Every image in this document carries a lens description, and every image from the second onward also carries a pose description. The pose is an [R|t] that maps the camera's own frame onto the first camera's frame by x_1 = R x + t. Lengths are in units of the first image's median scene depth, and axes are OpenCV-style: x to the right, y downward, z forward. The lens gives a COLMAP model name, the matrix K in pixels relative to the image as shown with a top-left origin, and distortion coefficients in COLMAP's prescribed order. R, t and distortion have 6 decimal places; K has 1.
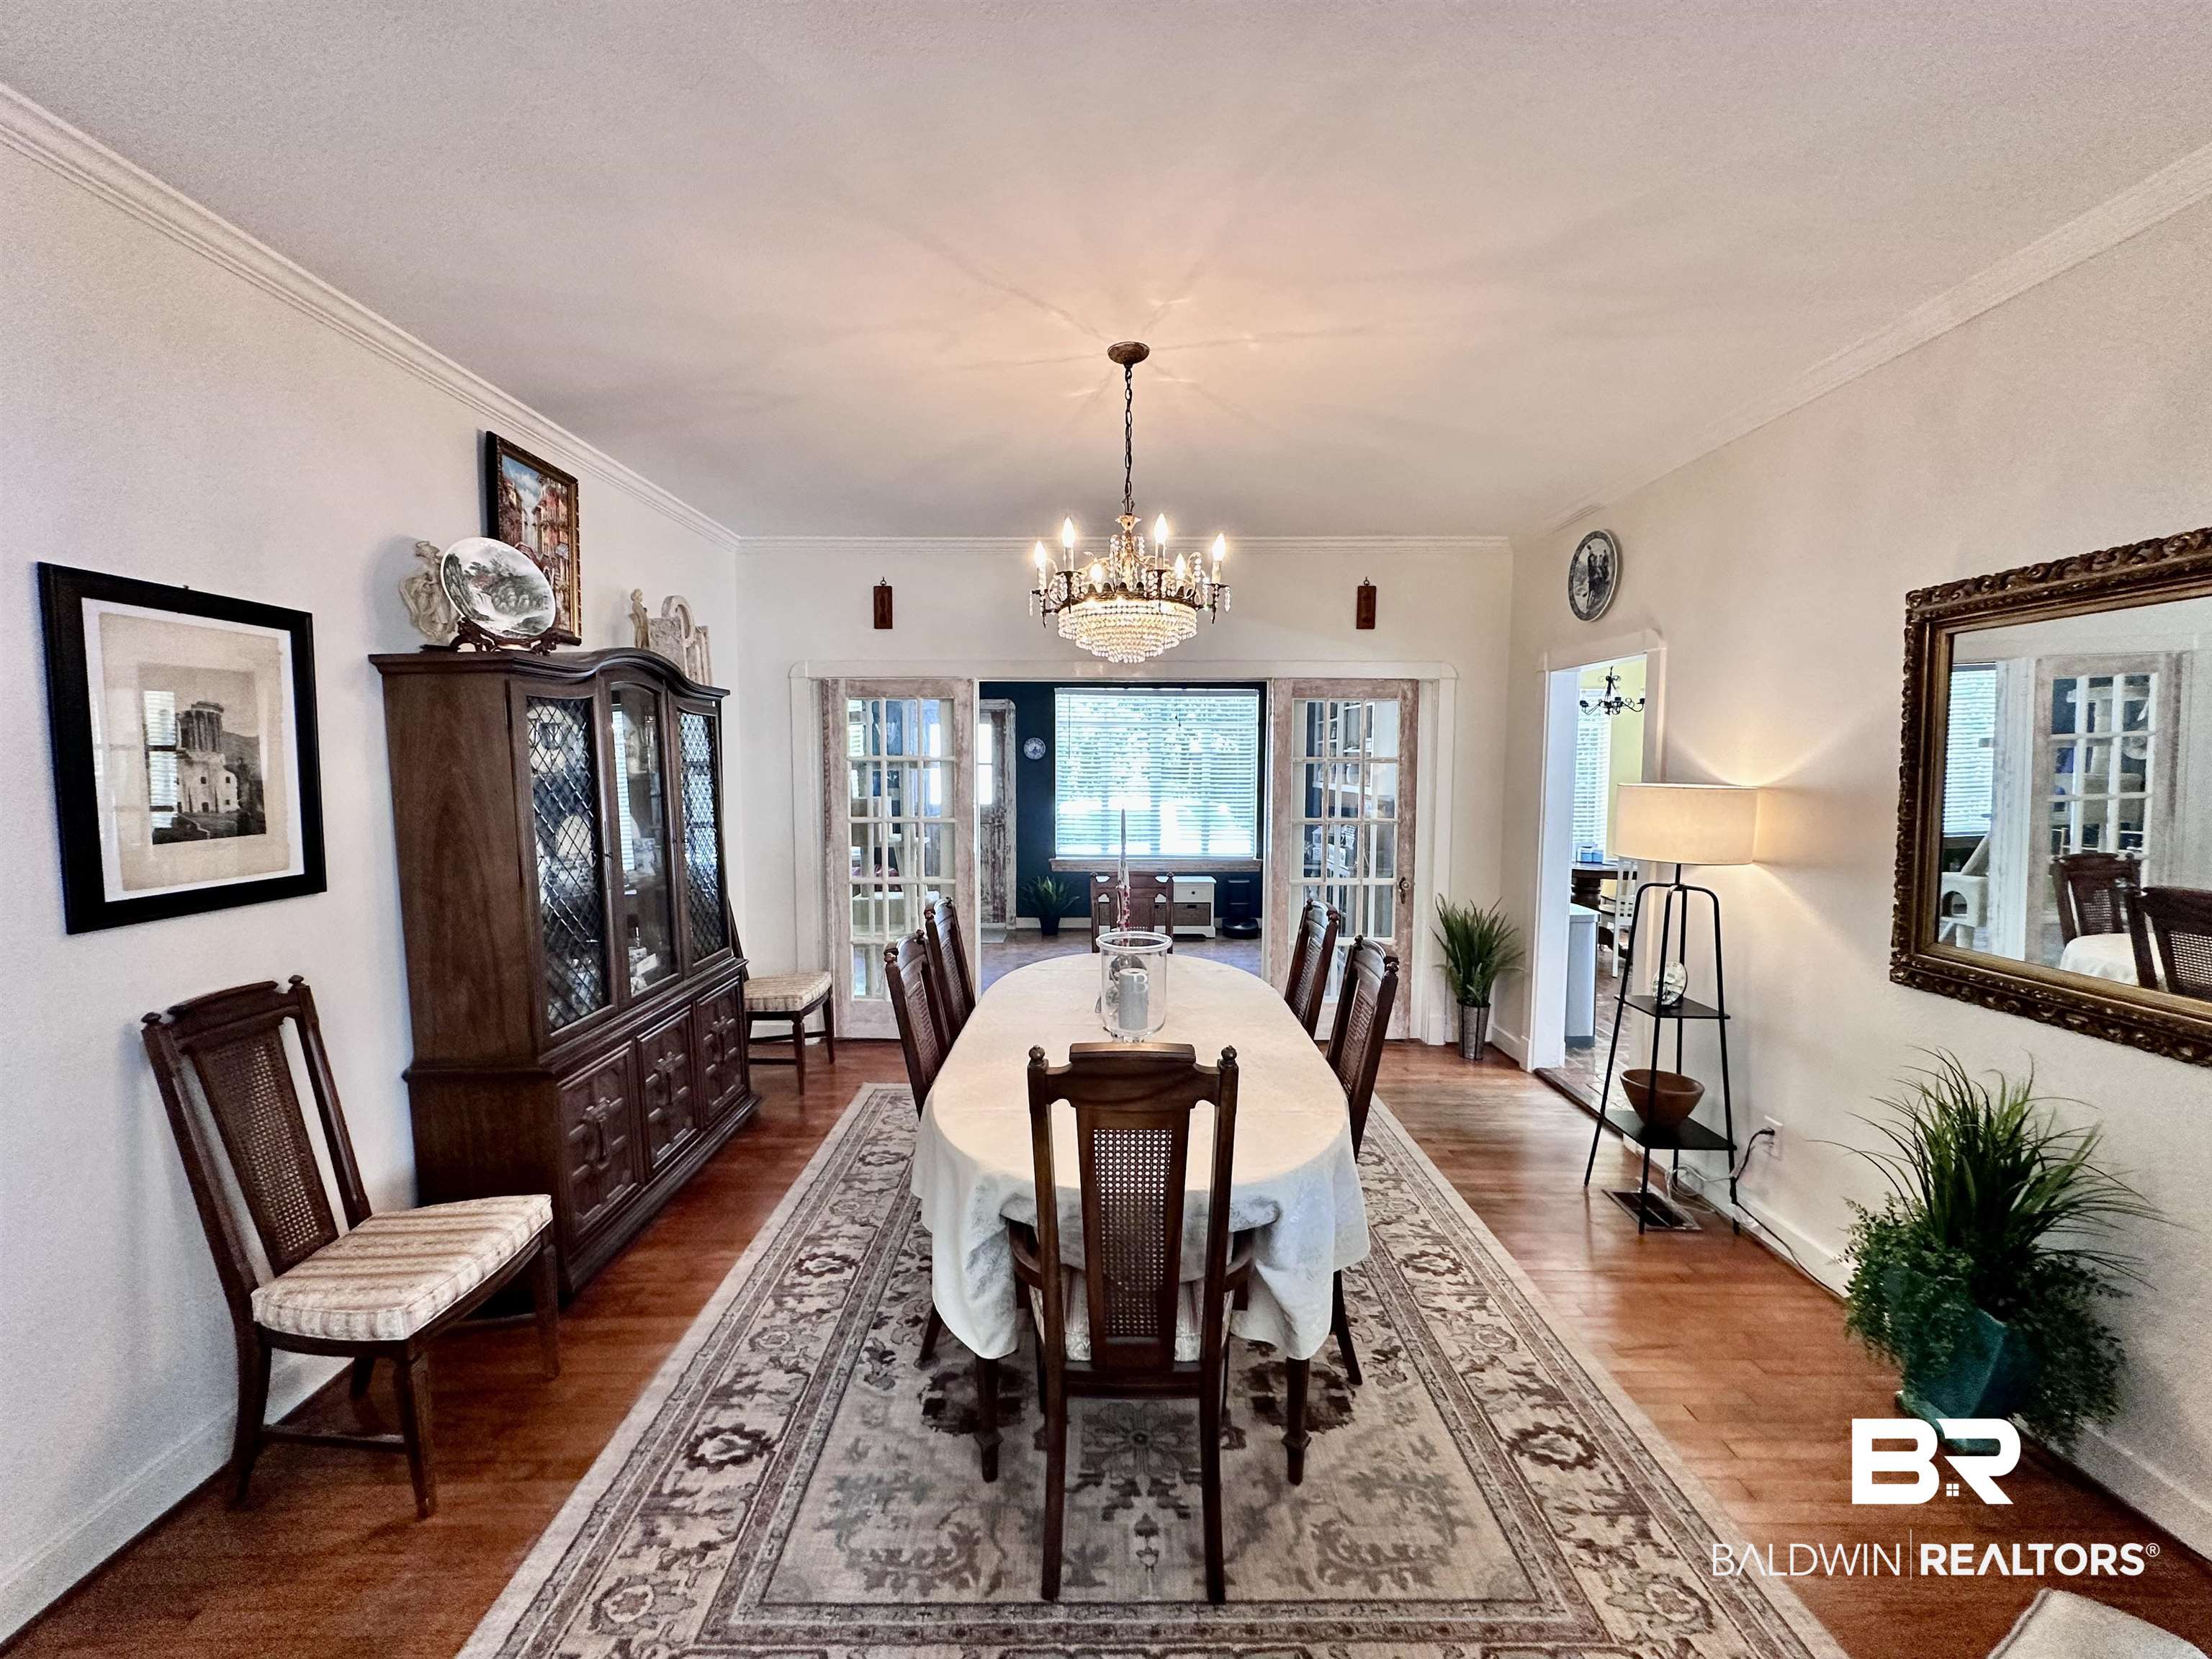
lens RADIAL K [[883.1, 0, 1102.4], [0, 883.1, 826.3], [0, 0, 1]] dist [0.000047, 0.000076]
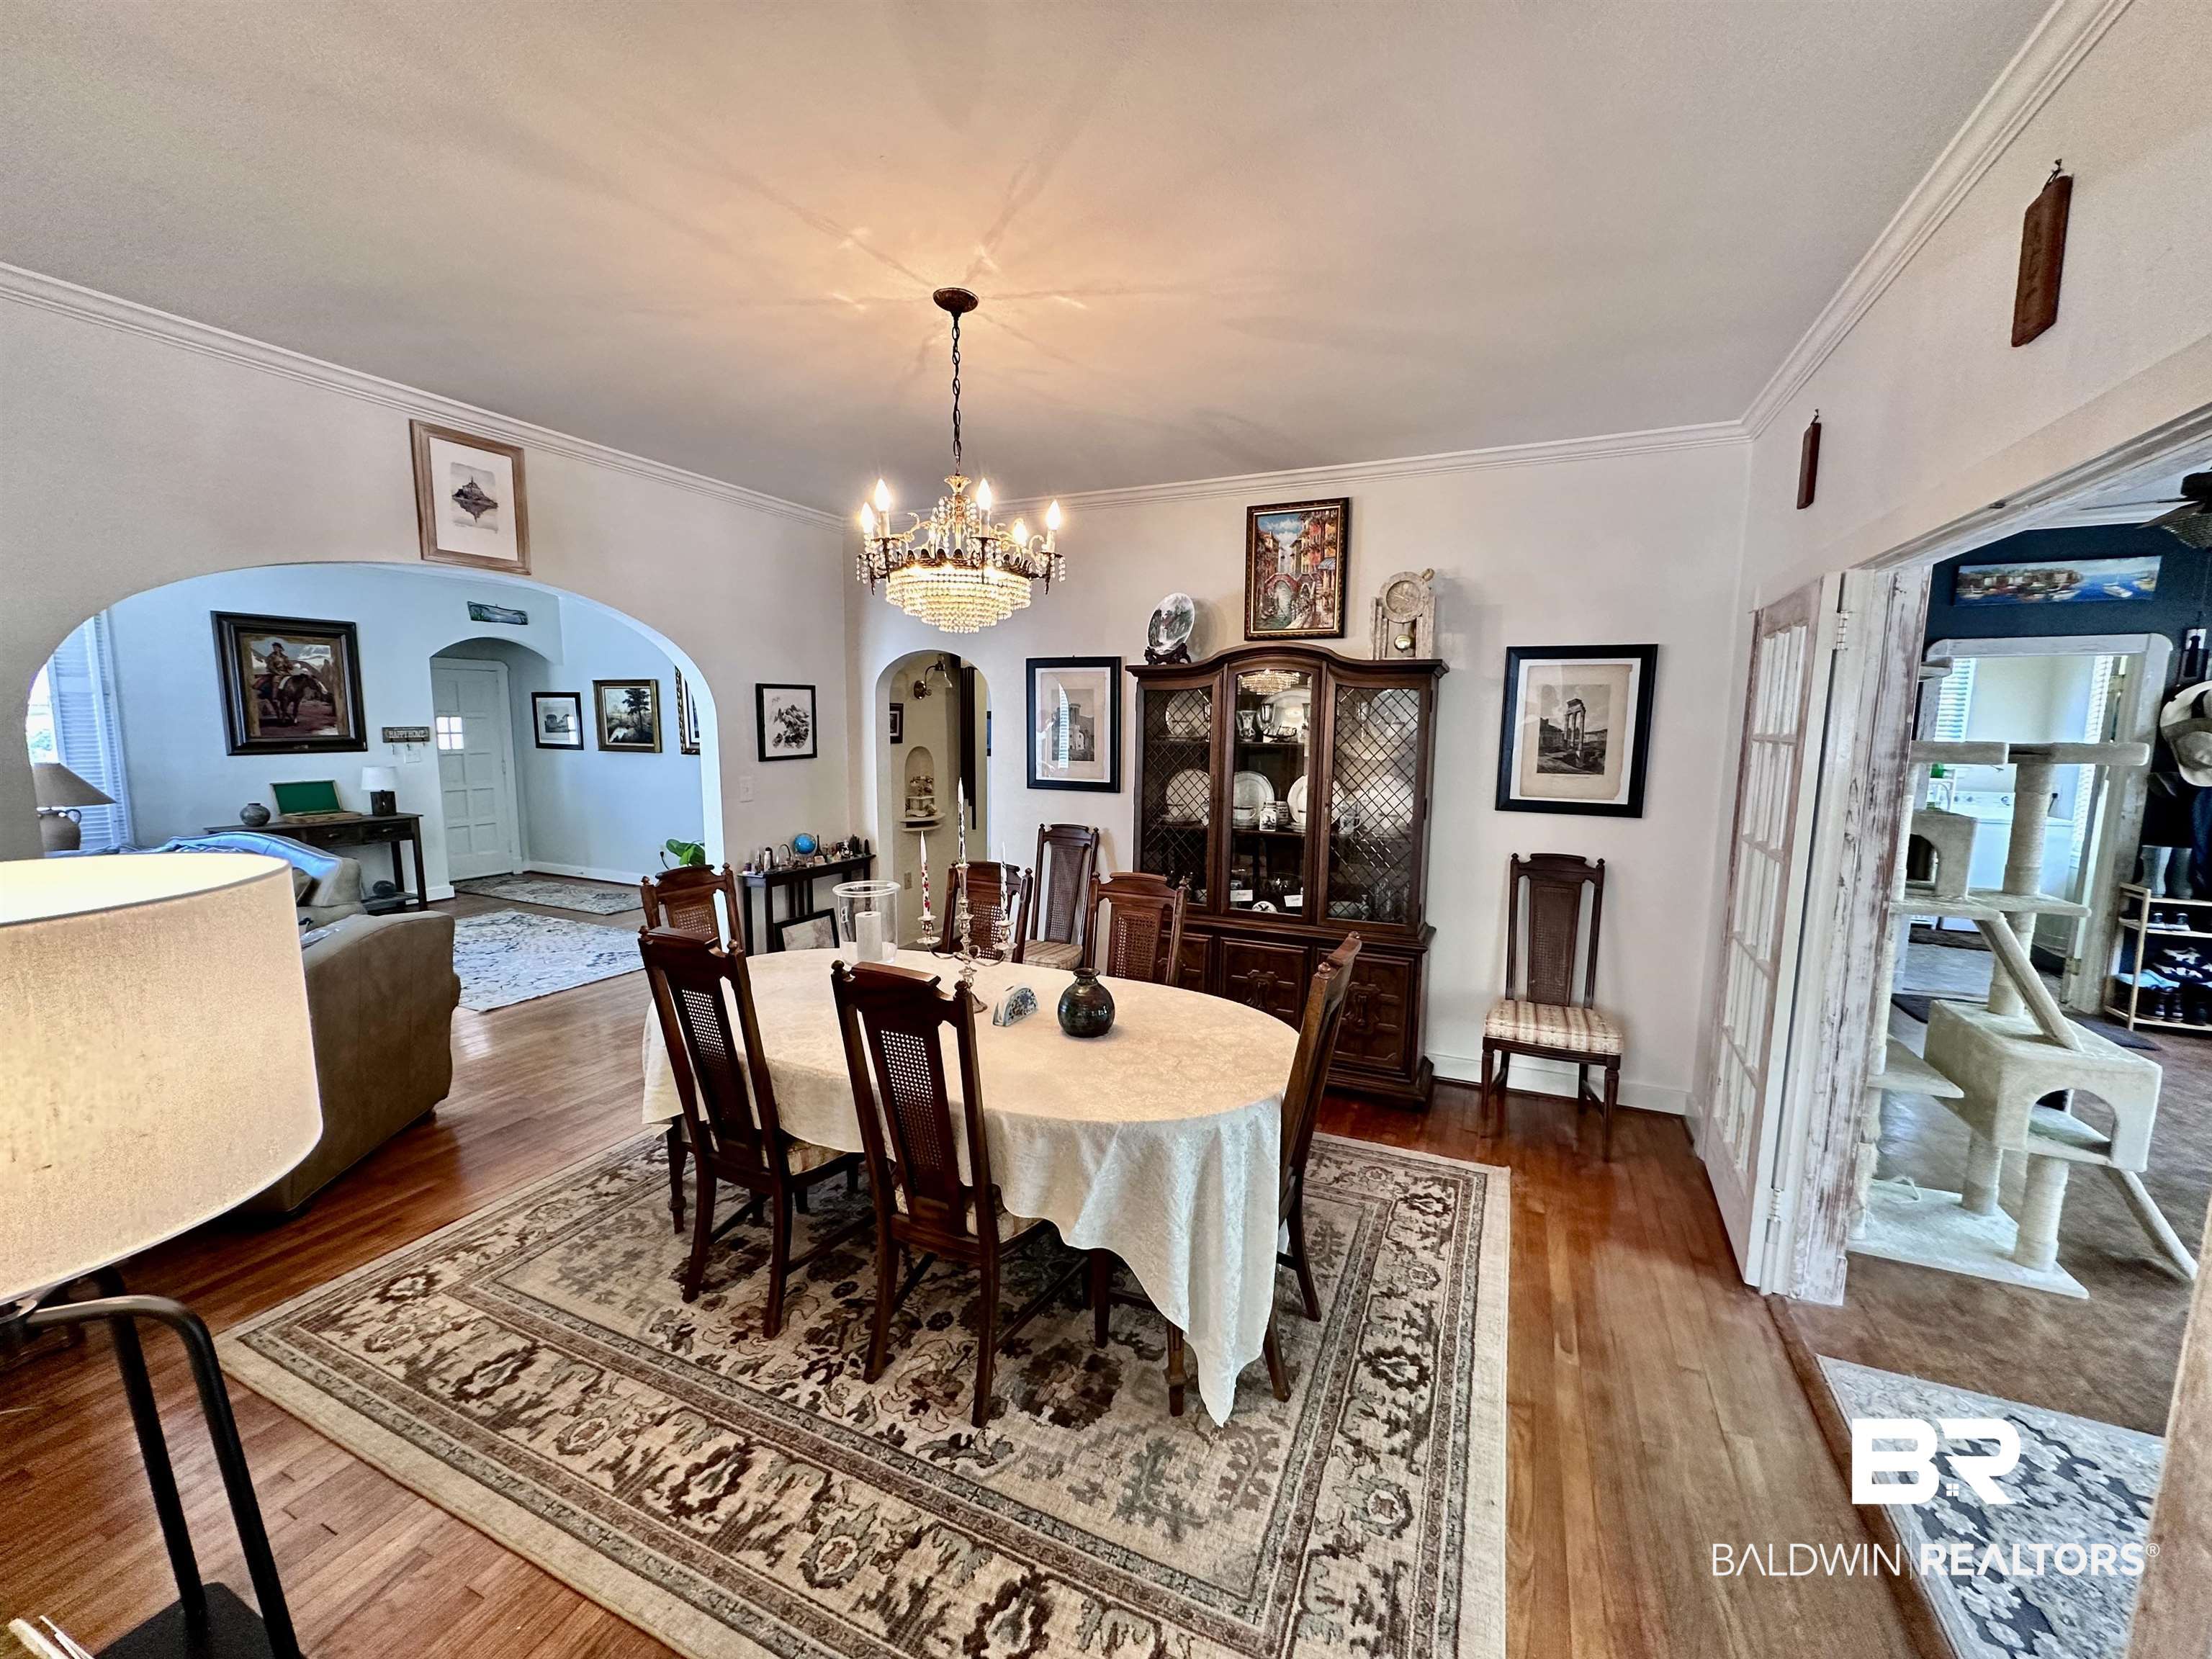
lens RADIAL K [[883.1, 0, 1104.0], [0, 883.1, 830.8], [0, 0, 1]] dist [0.000047, 0.000076]
pose [[-0.421573, 0.109859, -0.900115, 0.841771], [-0.081192, 0.984074, 0.158133, -0.136102], [0.903152, 0.139747, -0.405939, 1.549004]]
